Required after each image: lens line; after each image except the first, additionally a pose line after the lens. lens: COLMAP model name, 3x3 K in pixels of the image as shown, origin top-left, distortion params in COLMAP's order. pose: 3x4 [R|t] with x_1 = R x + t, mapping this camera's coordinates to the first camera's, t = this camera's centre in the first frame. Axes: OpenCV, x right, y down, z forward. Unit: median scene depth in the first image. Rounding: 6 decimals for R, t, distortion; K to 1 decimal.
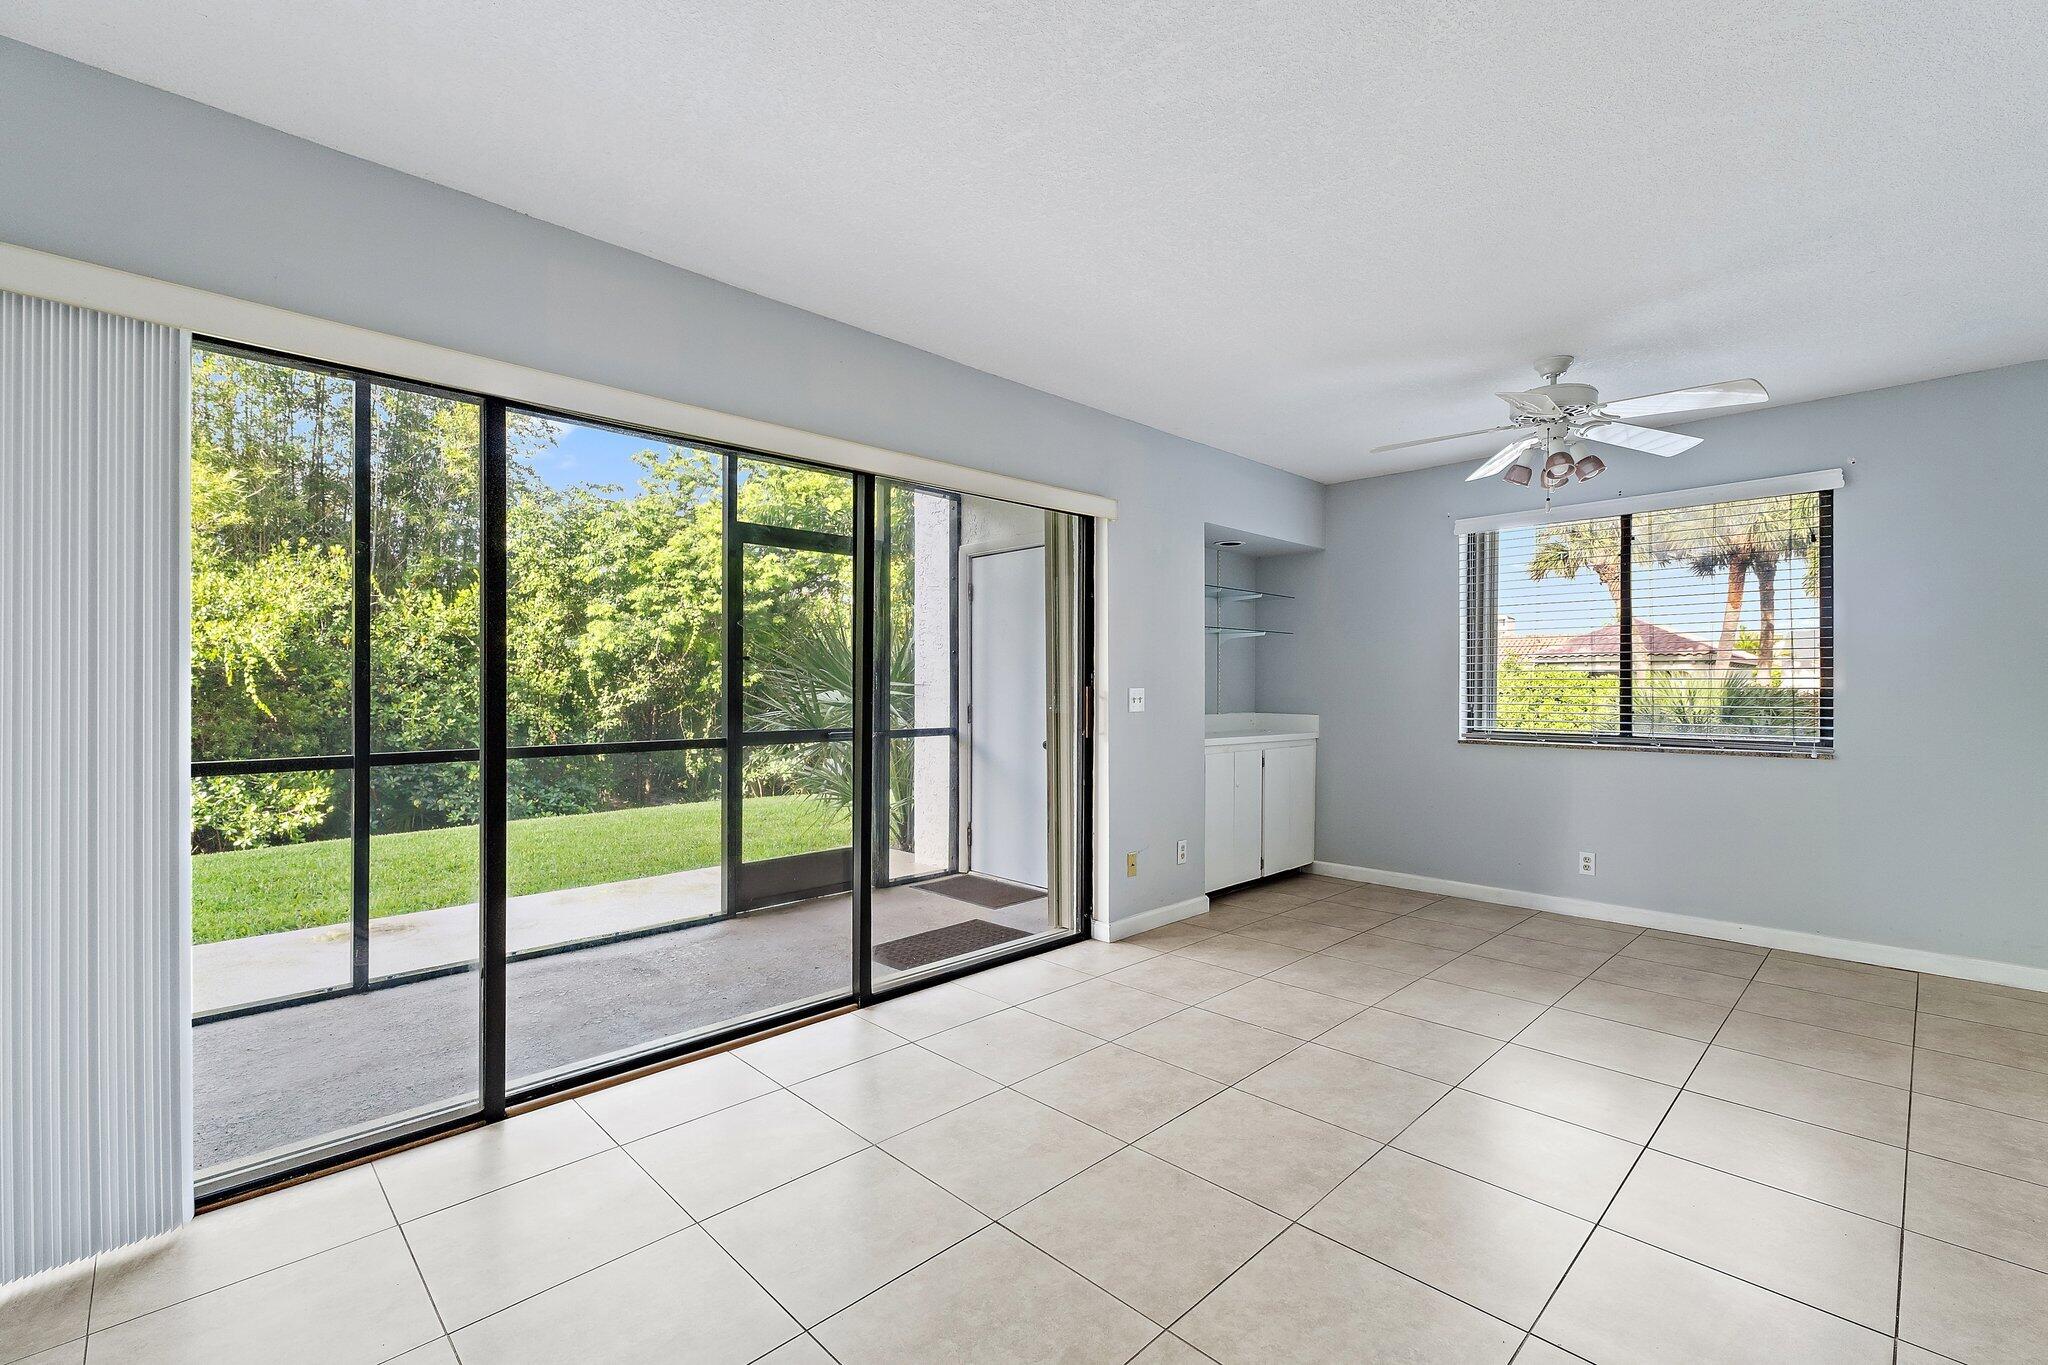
lens RADIAL K [[887.1, 0, 1039.0], [0, 887.1, 677.6], [0, 0, 1]] dist [0.003067, 0.001578]
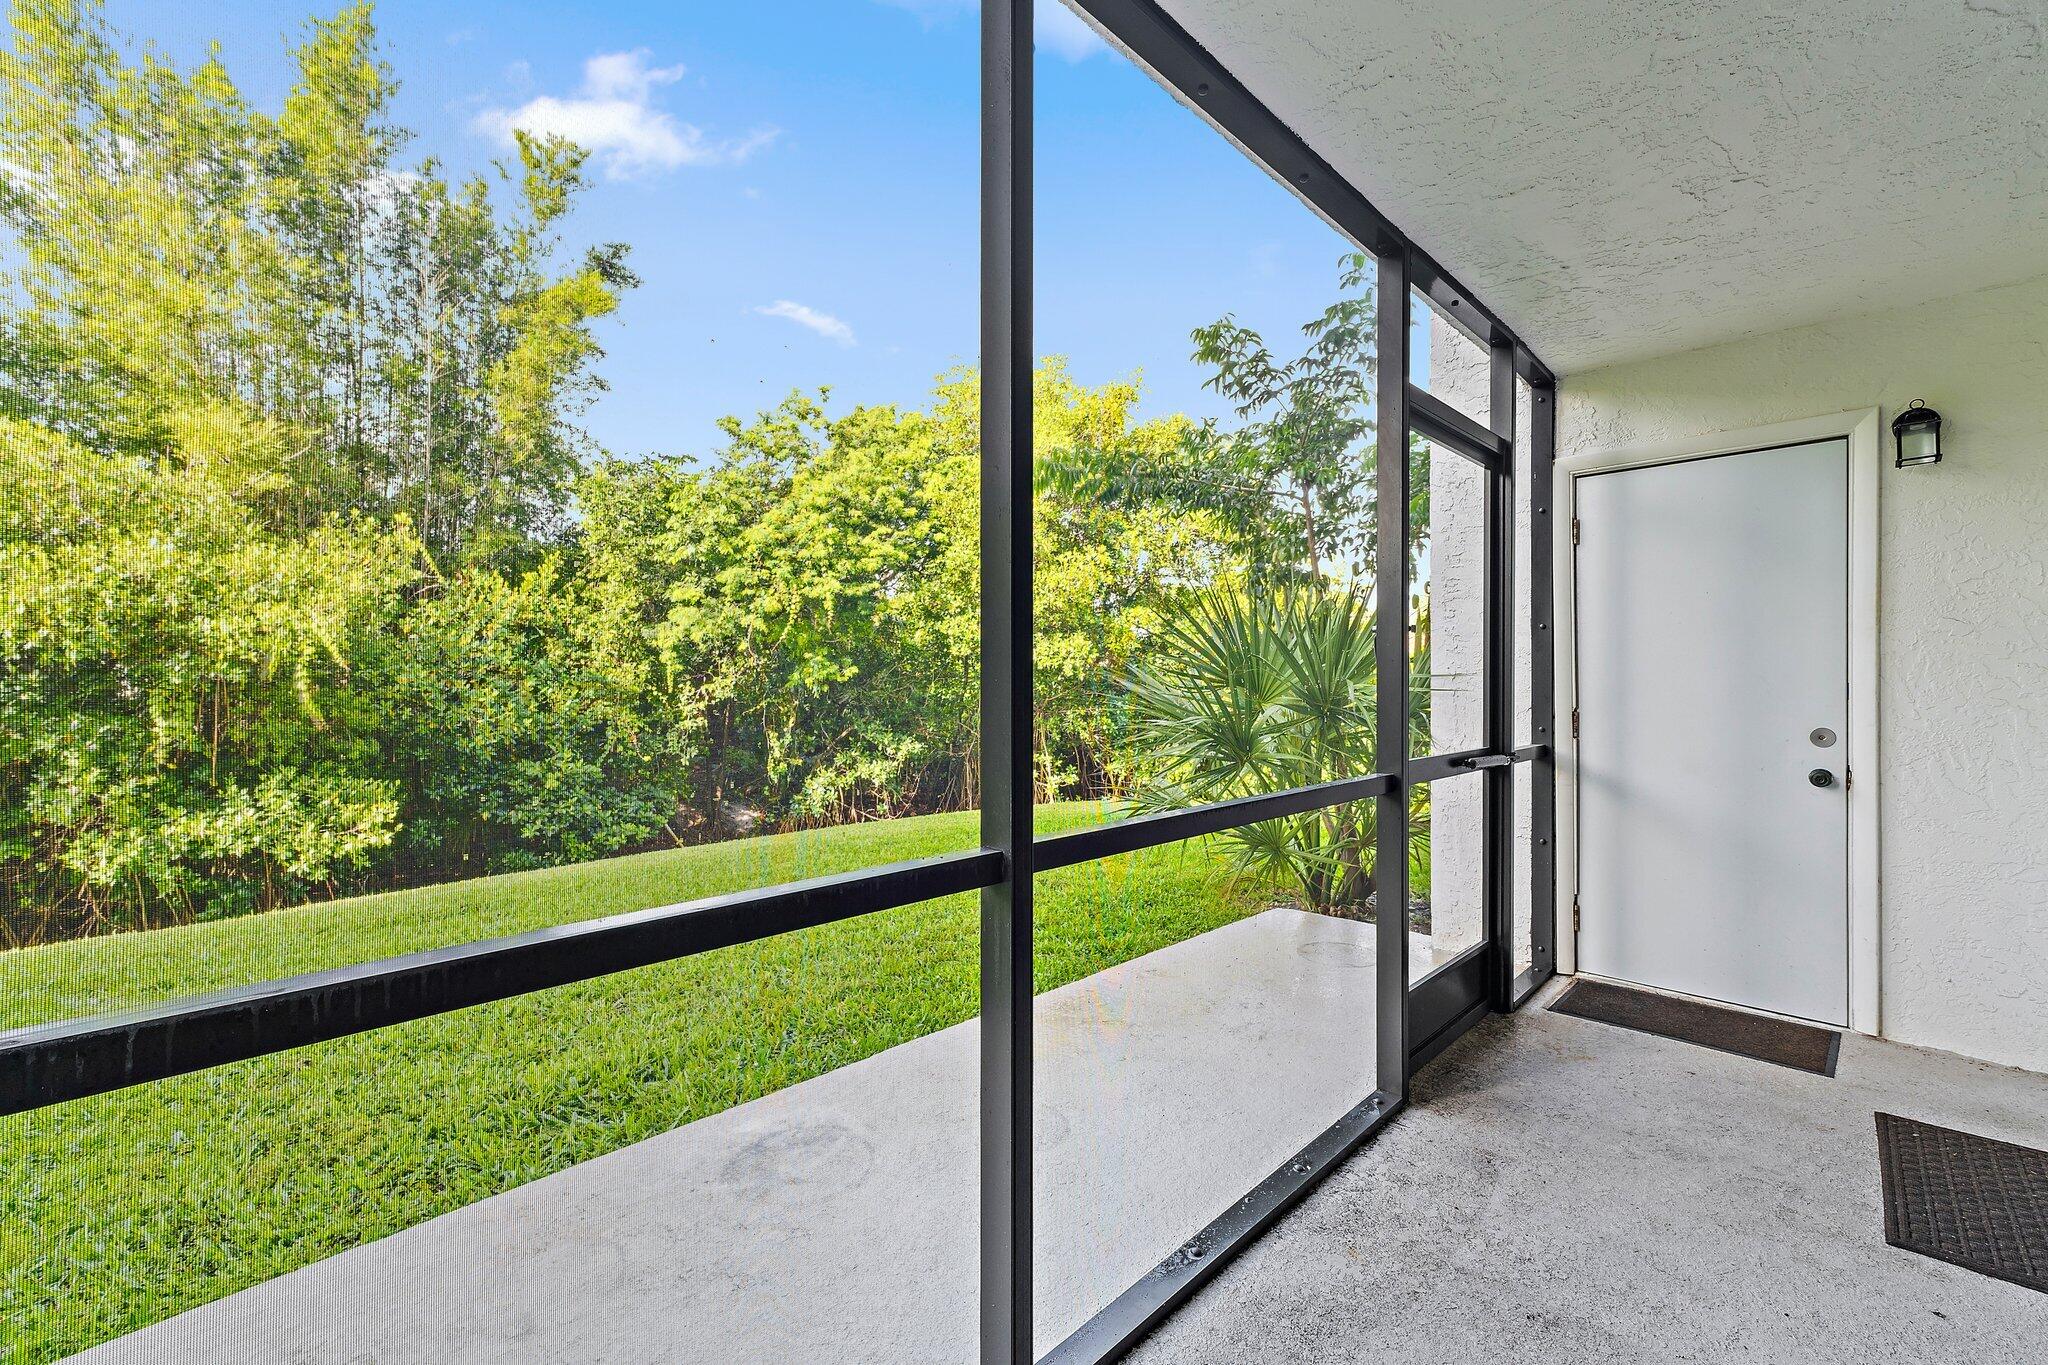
lens RADIAL K [[887.1, 0, 1046.4], [0, 887.1, 682.9], [0, 0, 1]] dist [0.003067, 0.001578]
pose [[0.999937, -0.001683, 0.011138, -0.169348], [0.001549, 0.999927, 0.011976, 0.001385], [-0.011157, -0.011958, 0.999866, 0.132579]]
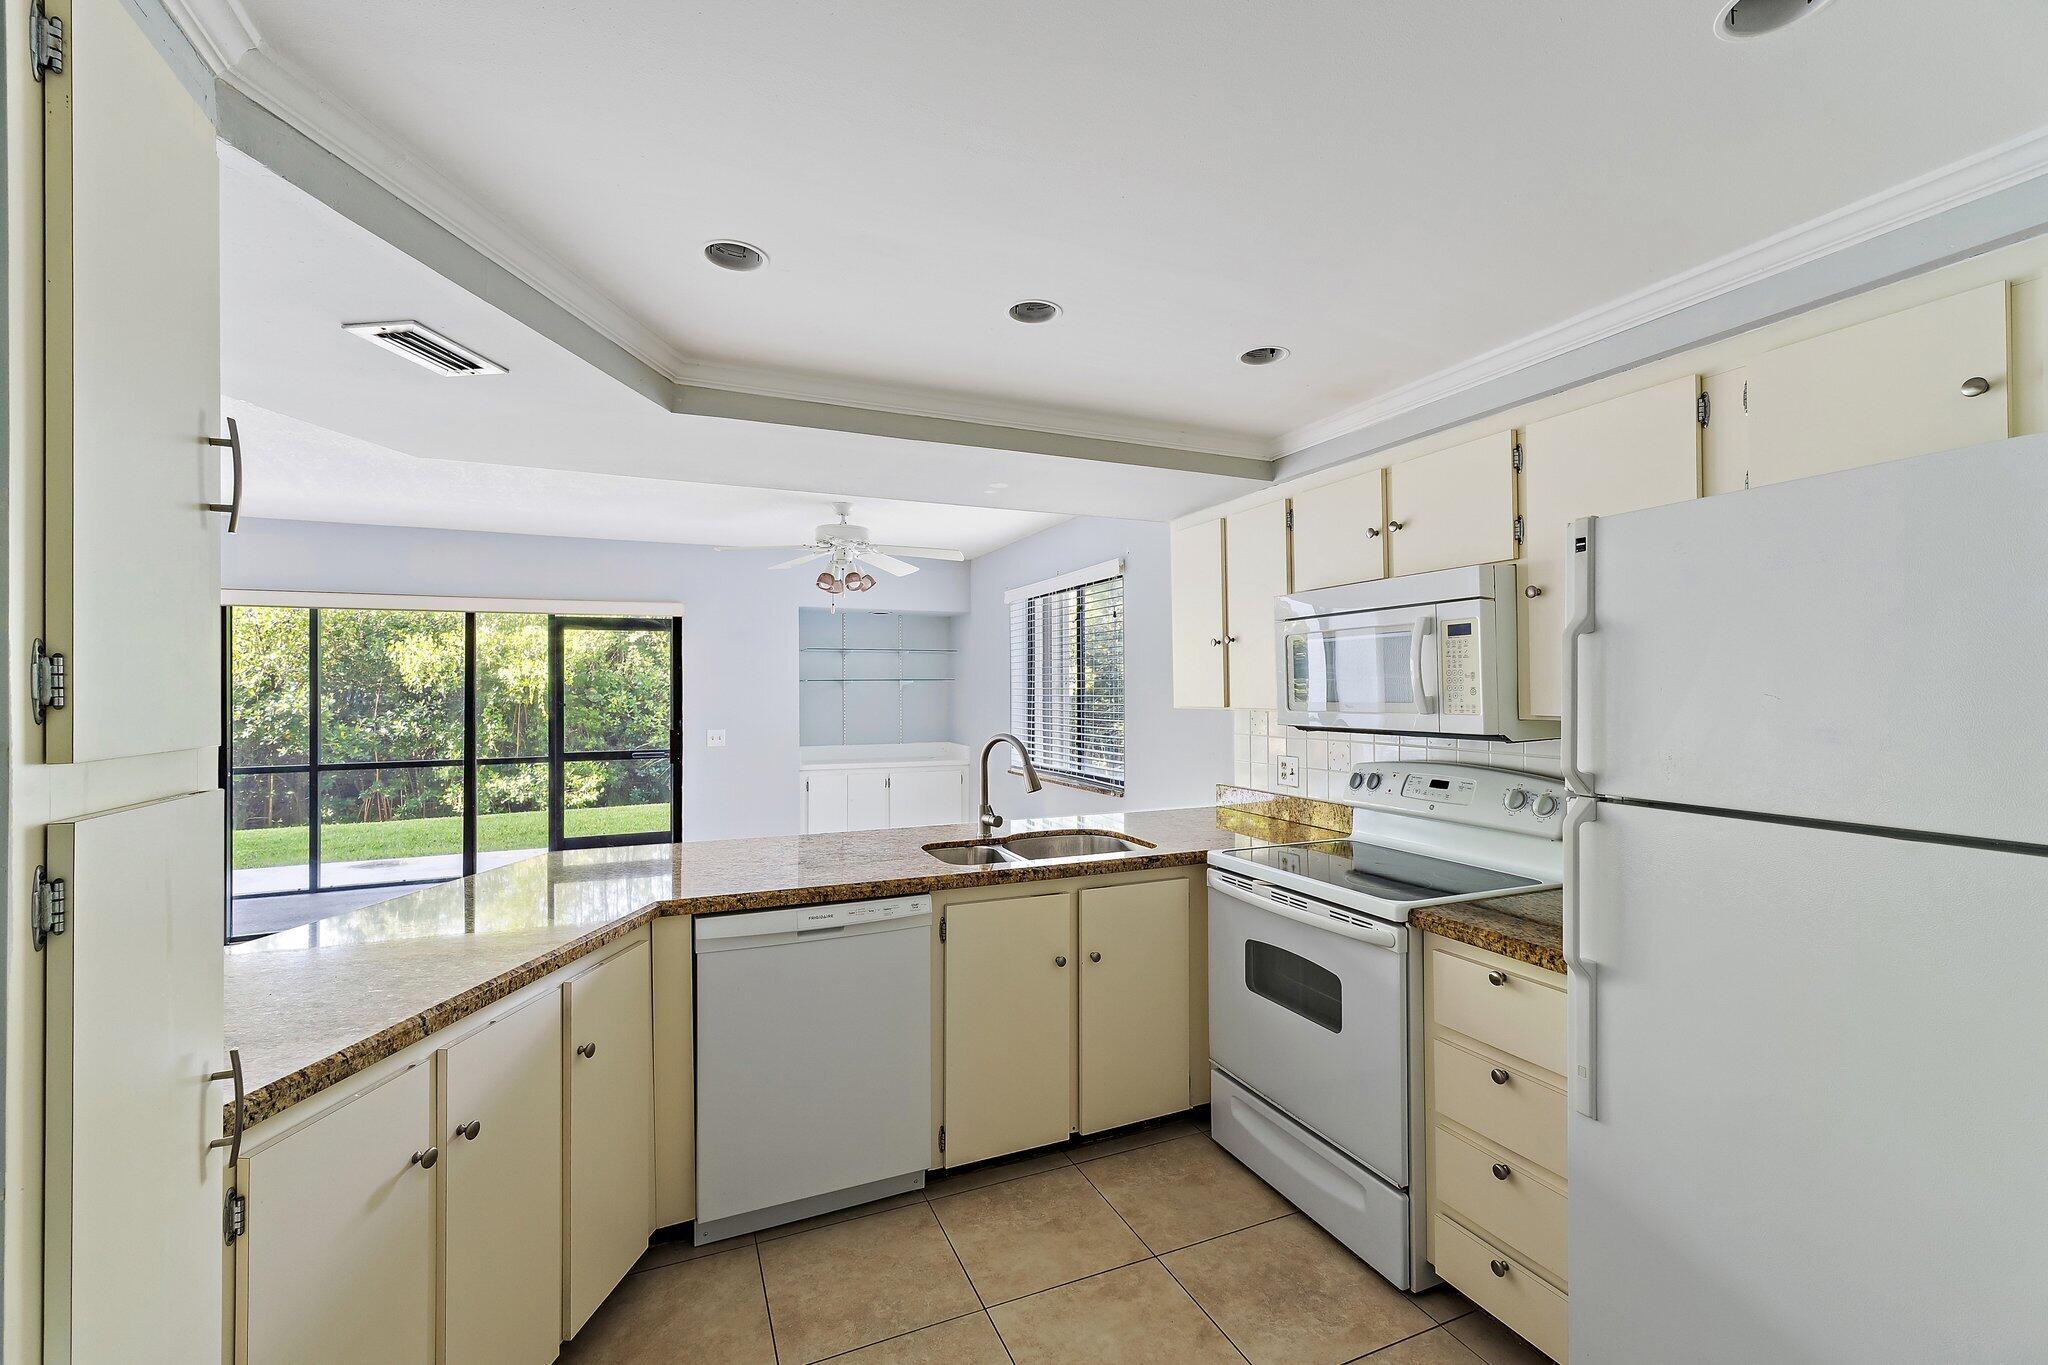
lens RADIAL K [[887.1, 0, 1039.2], [0, 887.1, 678.2], [0, 0, 1]] dist [0.003067, 0.001578]
pose [[0.929833, -0.009848, -0.367849, 0.325831], [0.010065, 0.999948, -0.001329, -0.018438], [0.367843, -0.002467, 0.929885, -0.042394]]
